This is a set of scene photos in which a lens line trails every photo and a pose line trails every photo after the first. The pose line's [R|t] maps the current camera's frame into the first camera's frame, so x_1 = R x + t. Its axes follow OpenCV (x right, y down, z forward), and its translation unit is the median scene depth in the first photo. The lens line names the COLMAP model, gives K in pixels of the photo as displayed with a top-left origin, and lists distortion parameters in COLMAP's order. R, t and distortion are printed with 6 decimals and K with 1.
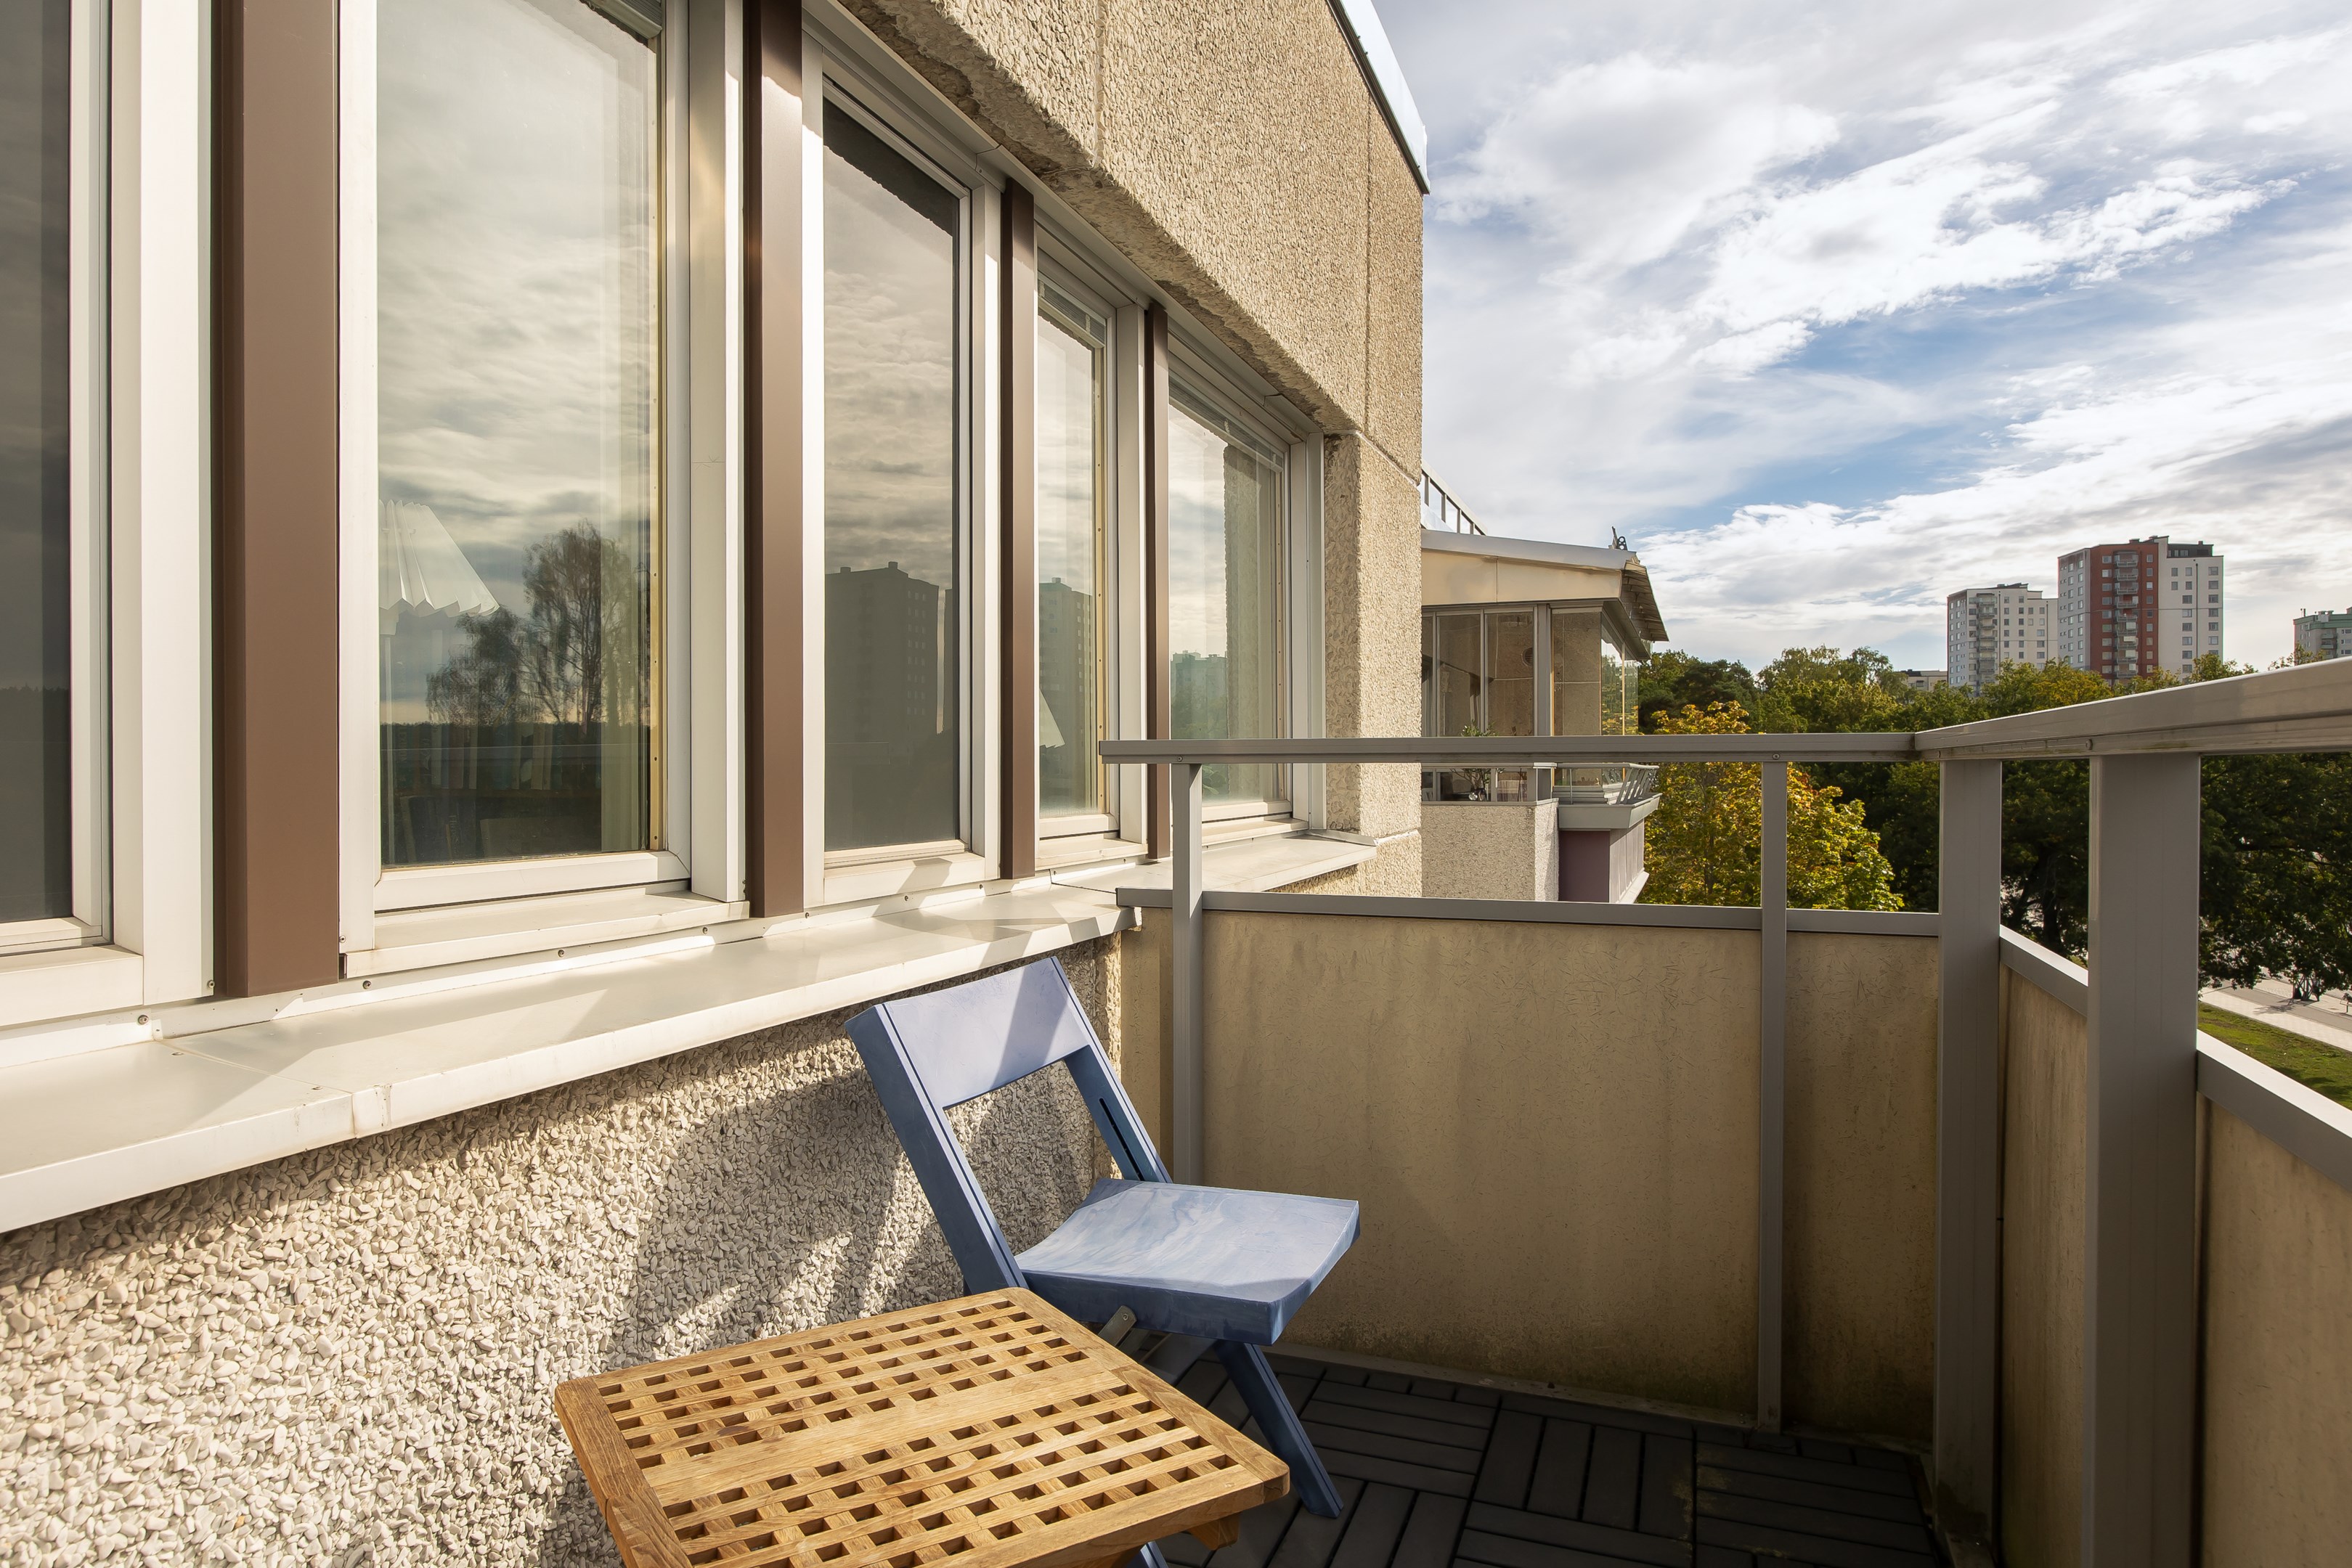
lens RADIAL K [[1345.6, 0, 1176.0], [0, 1345.6, 784.0], [0, 0, 1]] dist [-0.002196, -0.000537]
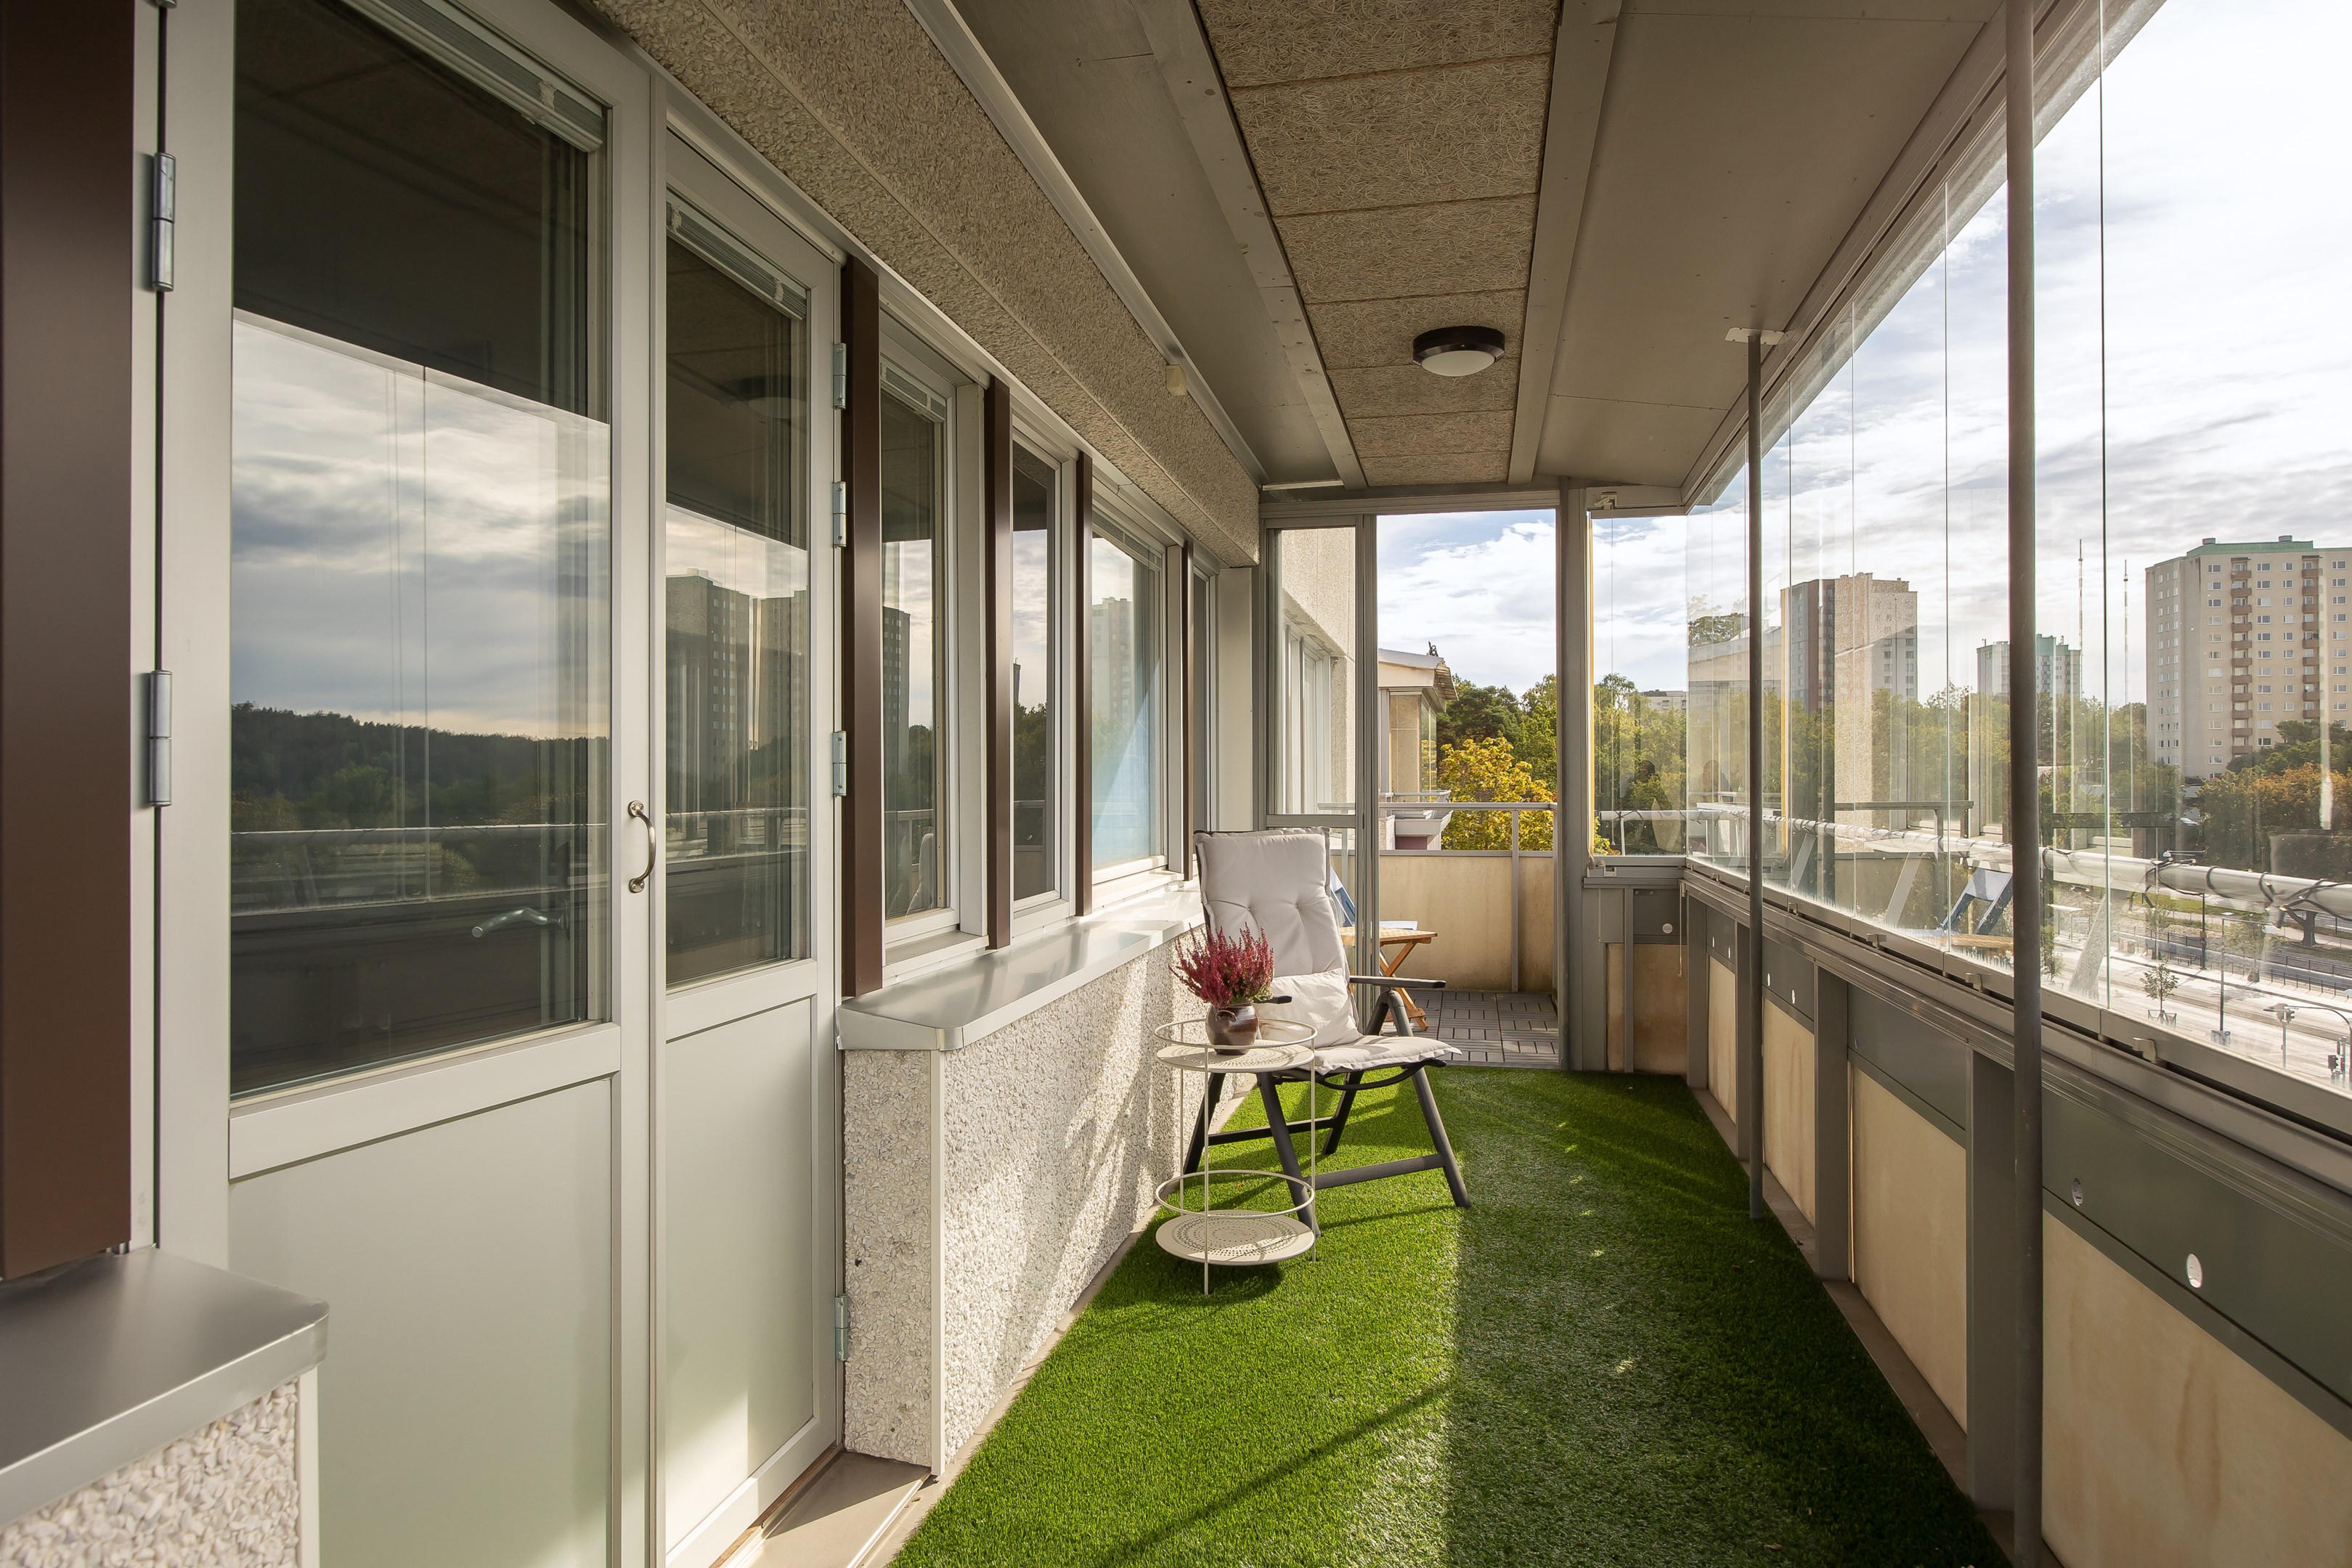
lens RADIAL K [[1390.4, 0, 1172.7], [0, 1390.4, 785.1], [0, 0, 1]] dist [-0.003456, 0.000429]
pose [[0.987068, -0.000626, 0.160303, -0.115806], [0.002021, 0.999961, -0.008542, -0.005878], [-0.160292, 0.008755, 0.987031, -0.276647]]
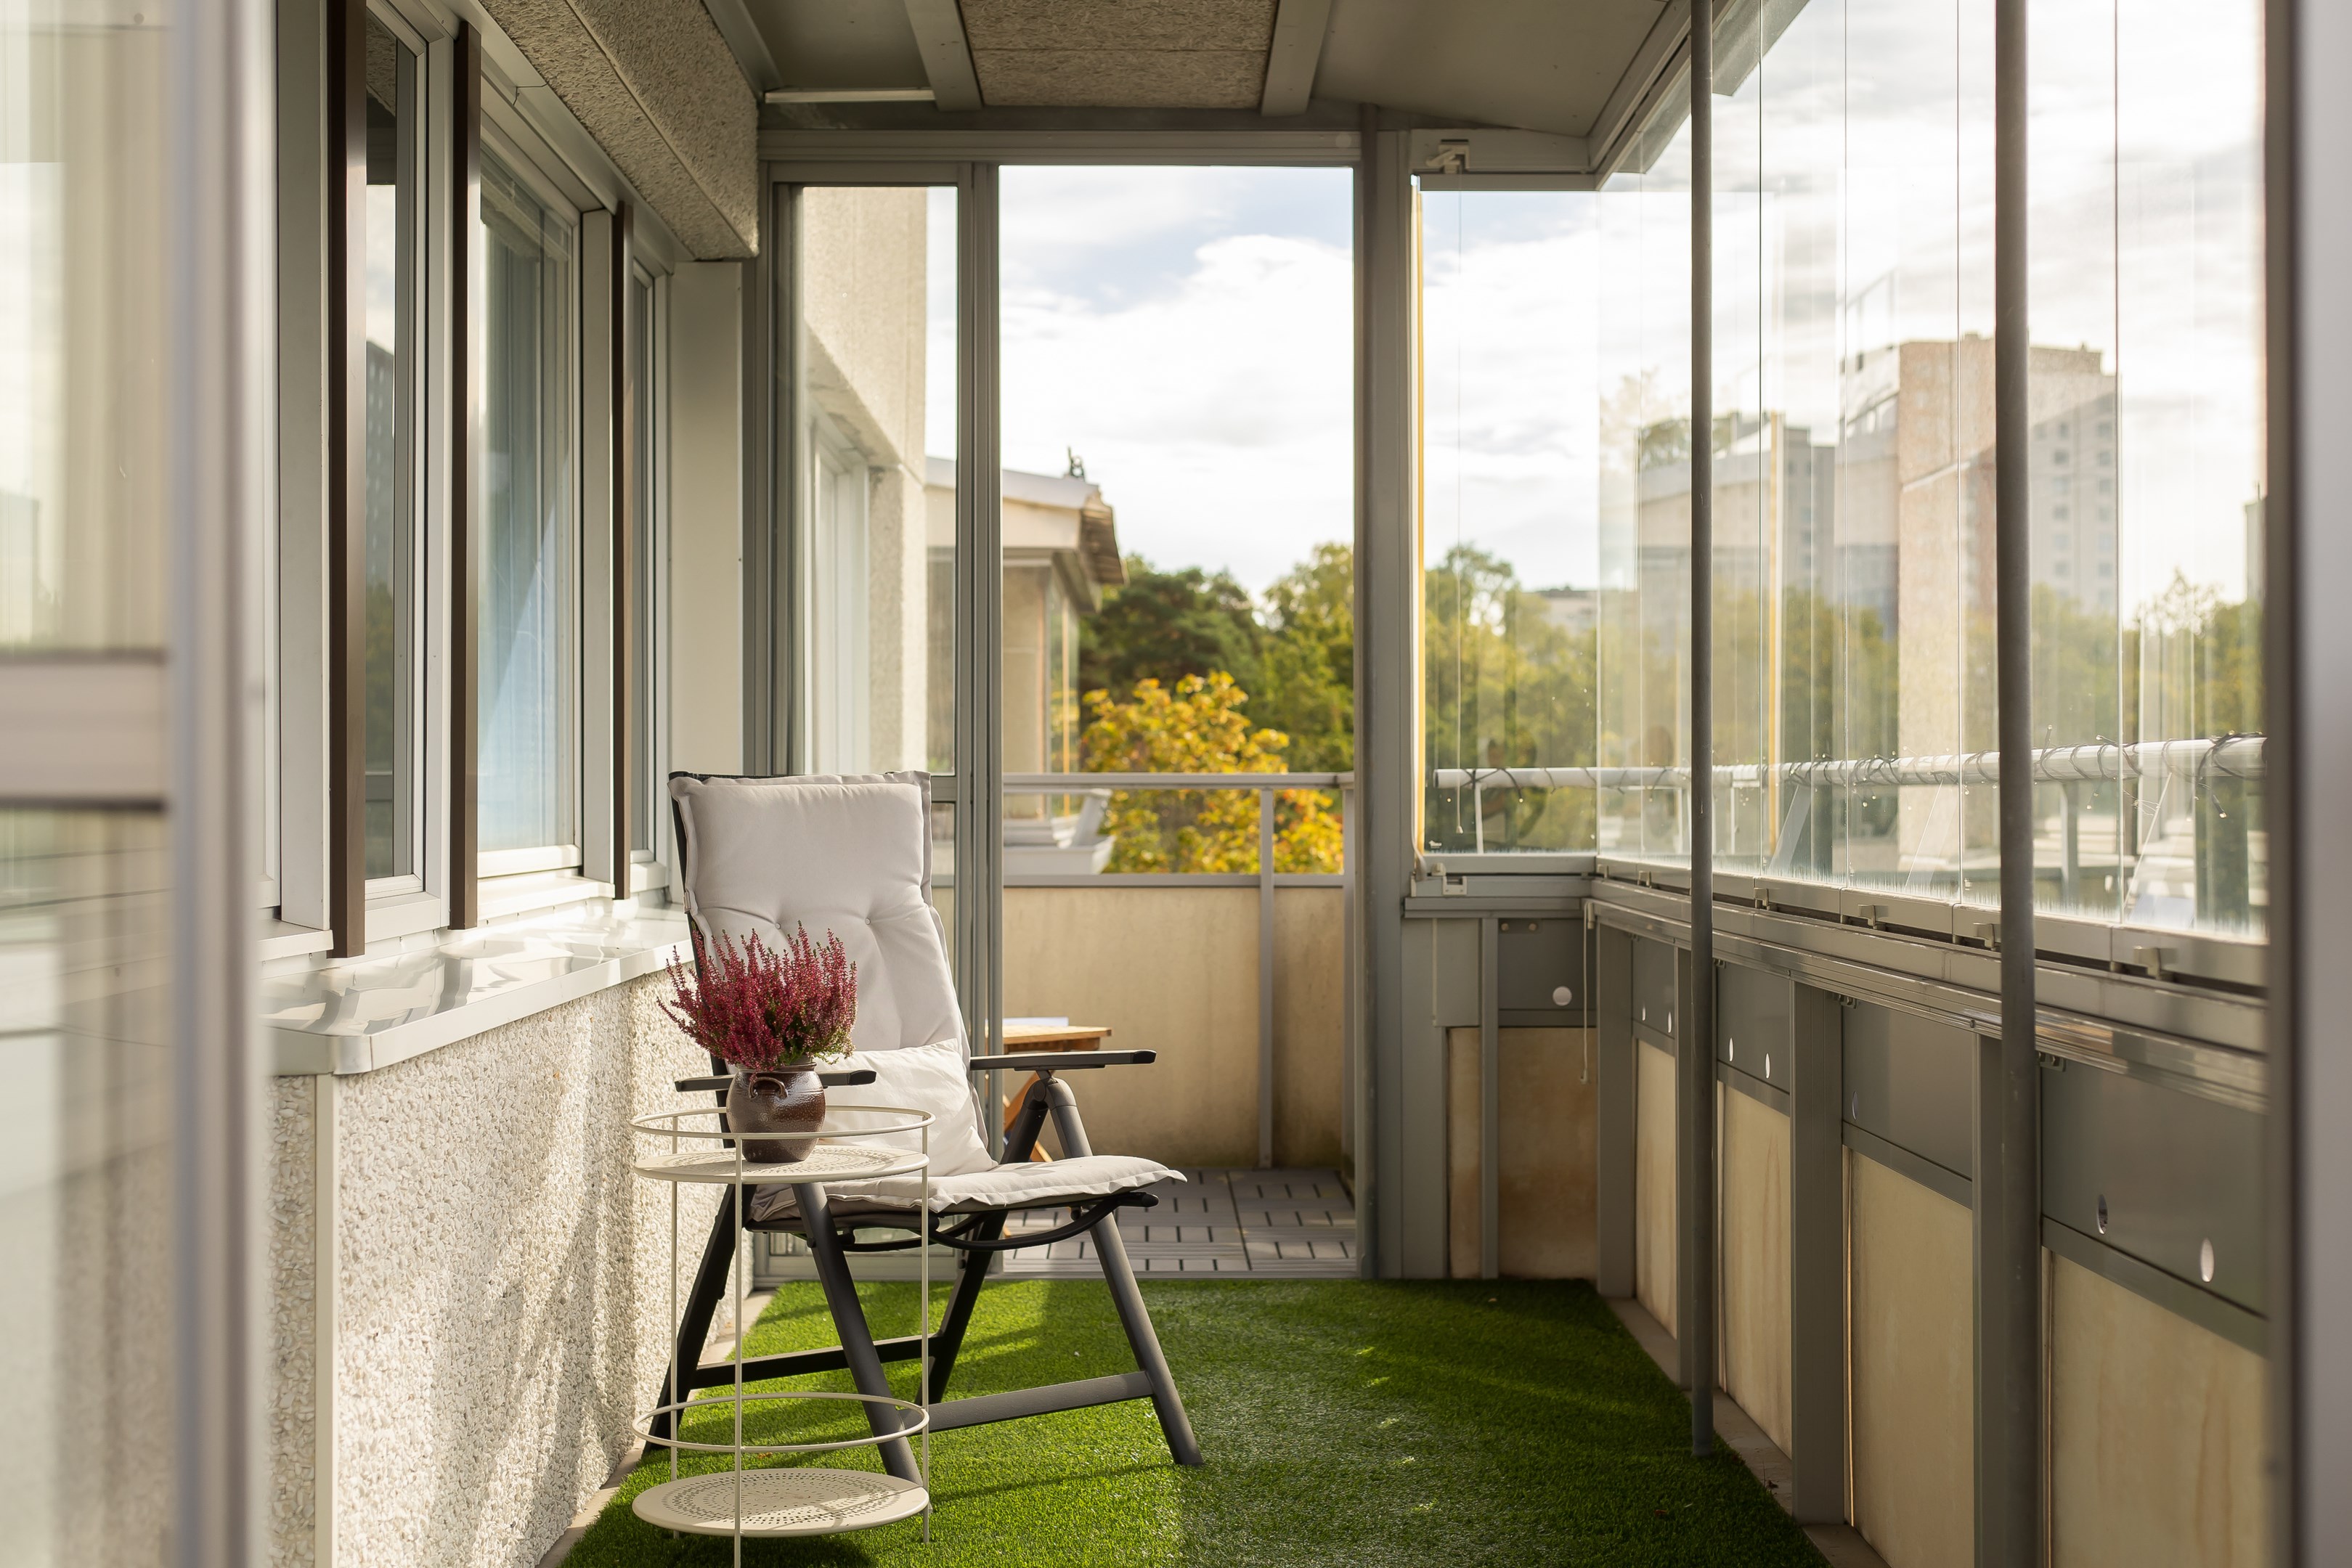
lens RADIAL K [[3415.4, 0, 1179.8], [0, 3415.4, 790.9], [0, 0, 1]] dist [0.017141, -0.028263]
pose [[0.927356, 0.002817, 0.374170, -0.142061], [0.002137, 0.999915, -0.012824, 0.004502], [-0.374175, 0.012692, 0.927271, -0.330464]]
